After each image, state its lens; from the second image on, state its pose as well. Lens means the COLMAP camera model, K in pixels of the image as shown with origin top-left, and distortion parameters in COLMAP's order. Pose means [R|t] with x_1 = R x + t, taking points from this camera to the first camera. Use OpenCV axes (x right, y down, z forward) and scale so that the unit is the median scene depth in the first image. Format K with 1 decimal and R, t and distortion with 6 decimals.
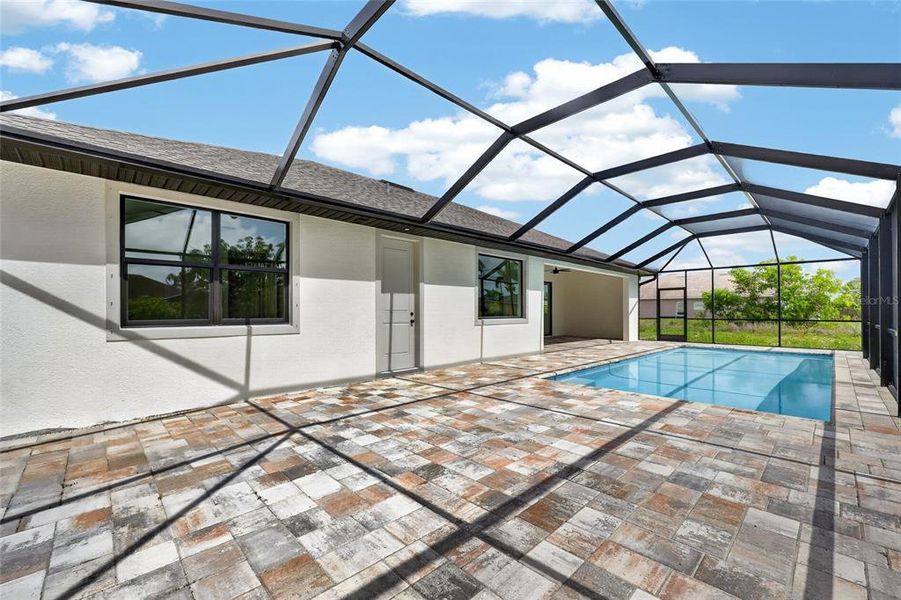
lens RADIAL K [[364.4, 0, 460.5], [0, 364.4, 313.0], [0, 0, 1]] dist [-0.002548, -0.000040]
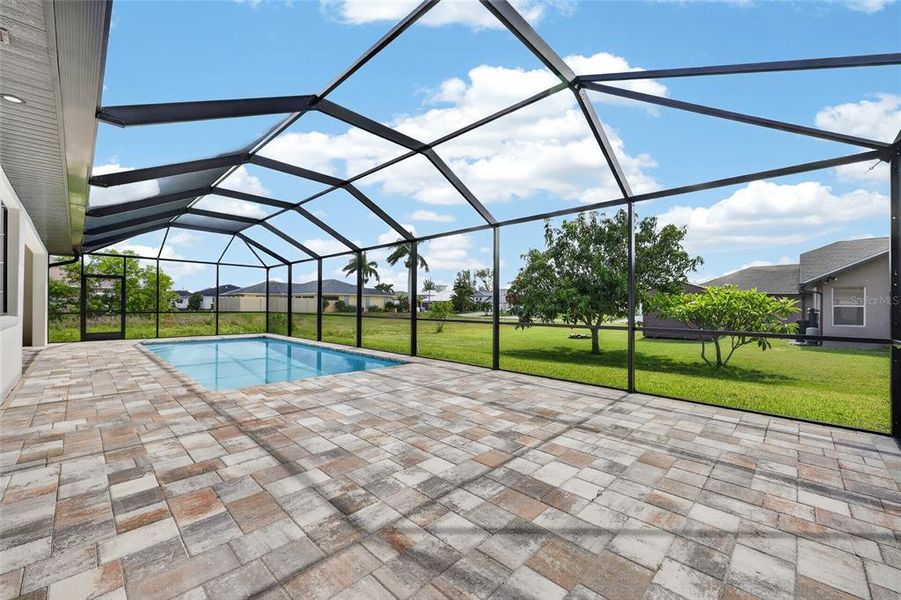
lens RADIAL K [[364.4, 0, 449.5], [0, 364.4, 300.8], [0, 0, 1]] dist [-0.002548, -0.000040]
pose [[-0.018333, 0.015268, 0.999715, -0.754511], [-0.002236, 0.999880, -0.015311, -0.000546], [-0.999829, -0.002516, -0.018297, 0.698436]]
